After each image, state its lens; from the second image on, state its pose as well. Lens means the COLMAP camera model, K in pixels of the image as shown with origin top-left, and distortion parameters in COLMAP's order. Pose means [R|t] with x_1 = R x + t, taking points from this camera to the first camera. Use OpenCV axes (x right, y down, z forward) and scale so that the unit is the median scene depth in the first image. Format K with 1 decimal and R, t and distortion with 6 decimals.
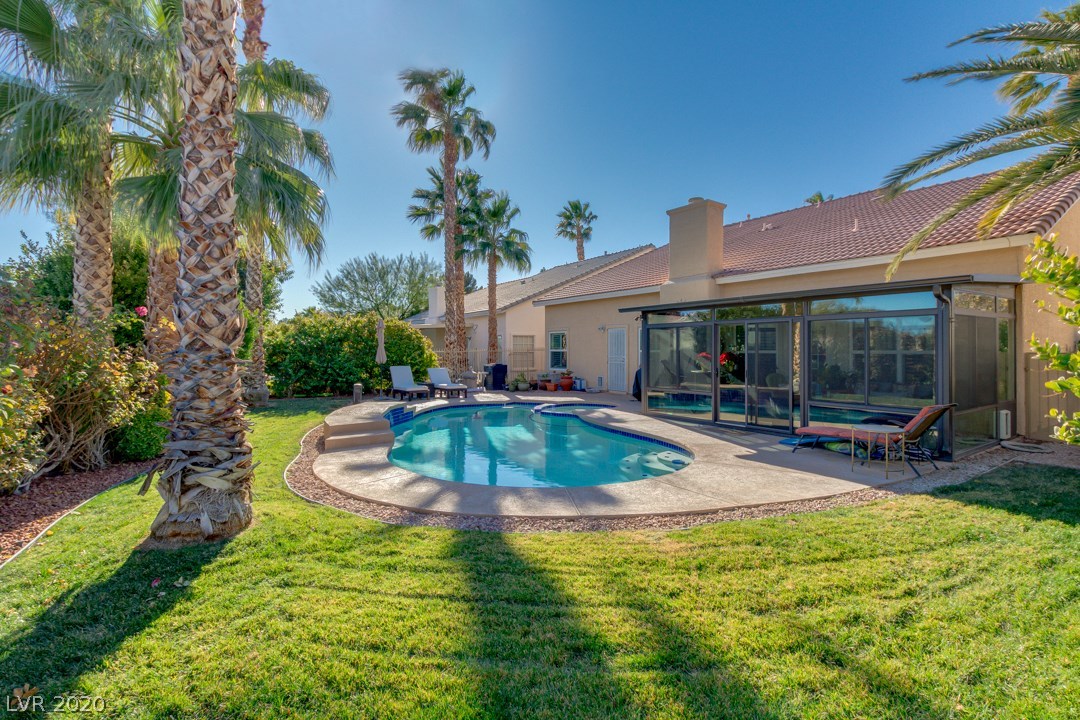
lens RADIAL K [[500.9, 0, 537.2], [0, 500.9, 349.6], [0, 0, 1]] dist [0.010963, 0.000023]
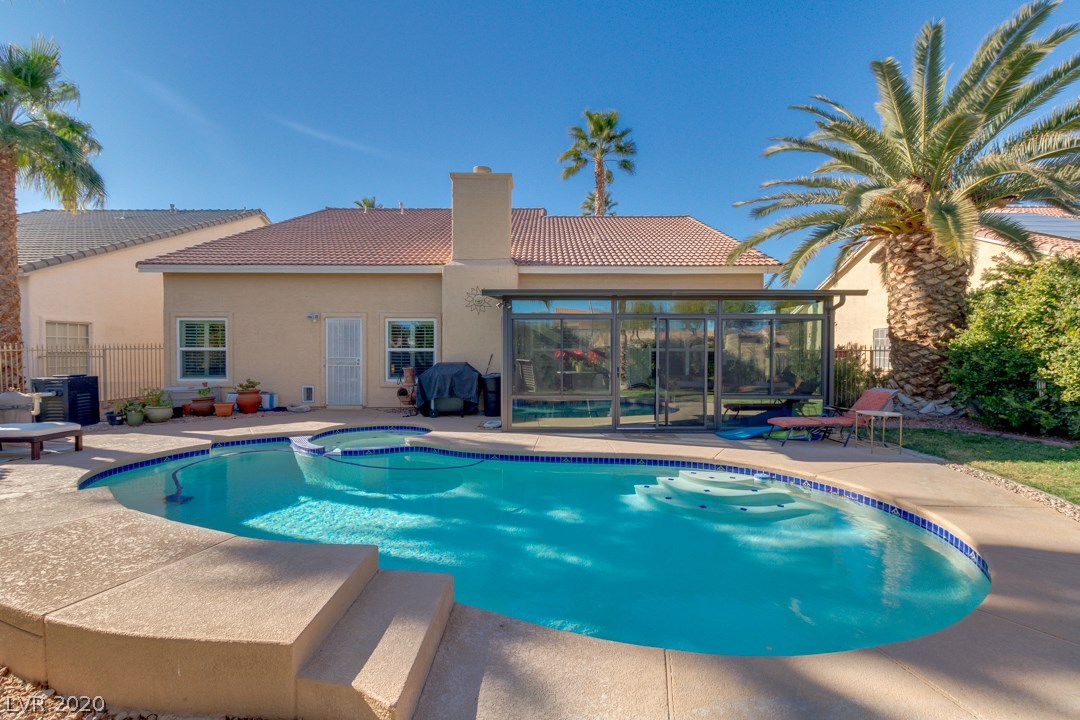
lens RADIAL K [[500.9, 0, 537.2], [0, 500.9, 349.6], [0, 0, 1]] dist [0.010963, 0.000023]
pose [[0.557728, 0.001468, 0.830023, -0.236578], [0.002647, 0.999990, -0.003547, 0.005863], [-0.830020, 0.004175, 0.557718, 0.326459]]
